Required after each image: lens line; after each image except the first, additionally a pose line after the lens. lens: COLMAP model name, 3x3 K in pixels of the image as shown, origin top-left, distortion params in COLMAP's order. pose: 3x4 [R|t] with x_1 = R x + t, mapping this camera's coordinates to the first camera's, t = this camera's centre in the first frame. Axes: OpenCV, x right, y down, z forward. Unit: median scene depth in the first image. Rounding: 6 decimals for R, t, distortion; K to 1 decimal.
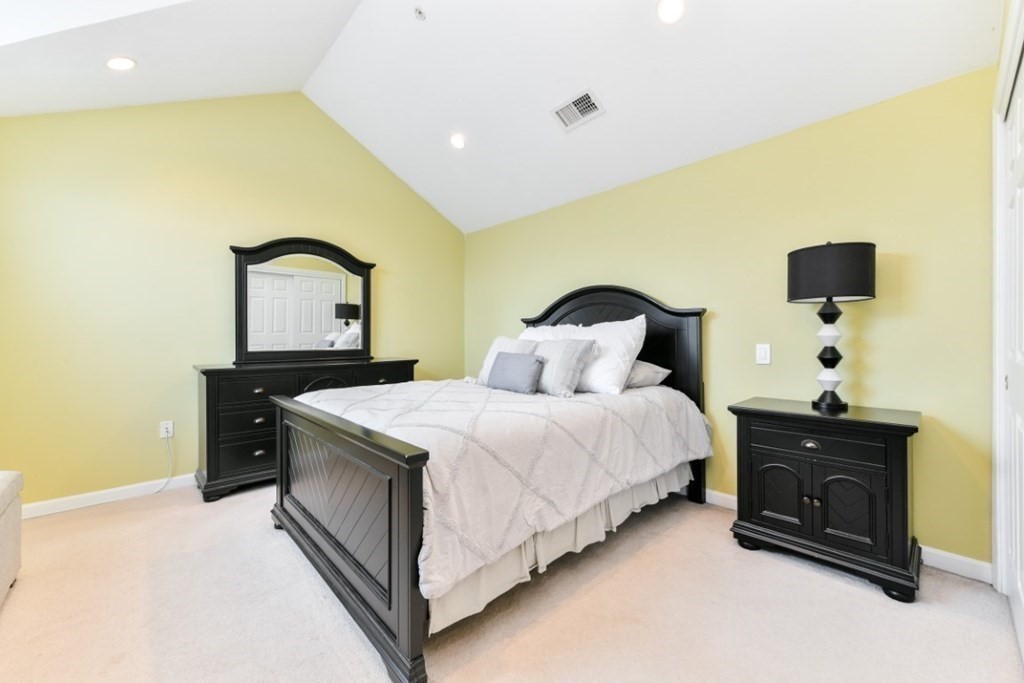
lens RADIAL K [[407.0, 0, 510.4], [0, 407.0, 339.0], [0, 0, 1]] dist [0.003726, -0.000851]
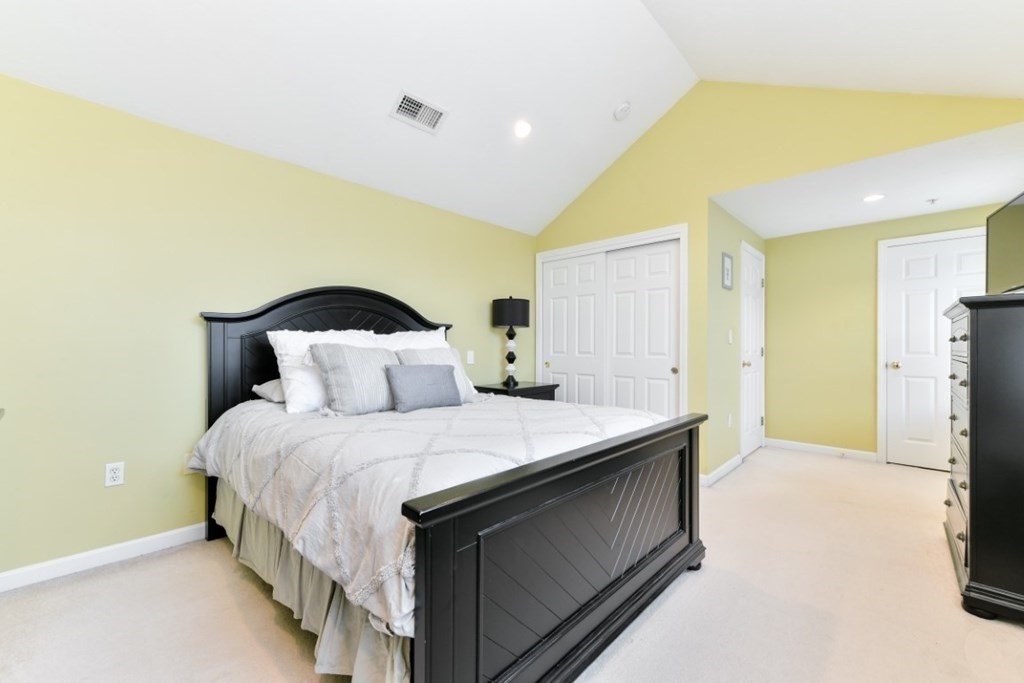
lens RADIAL K [[407.0, 0, 520.6], [0, 407.0, 346.4], [0, 0, 1]] dist [0.003726, -0.000851]
pose [[-0.068138, 0.006598, 0.997654, -1.089502], [-0.003744, 0.999969, -0.006869, 0.005506], [-0.997669, -0.004203, -0.068112, 1.075916]]
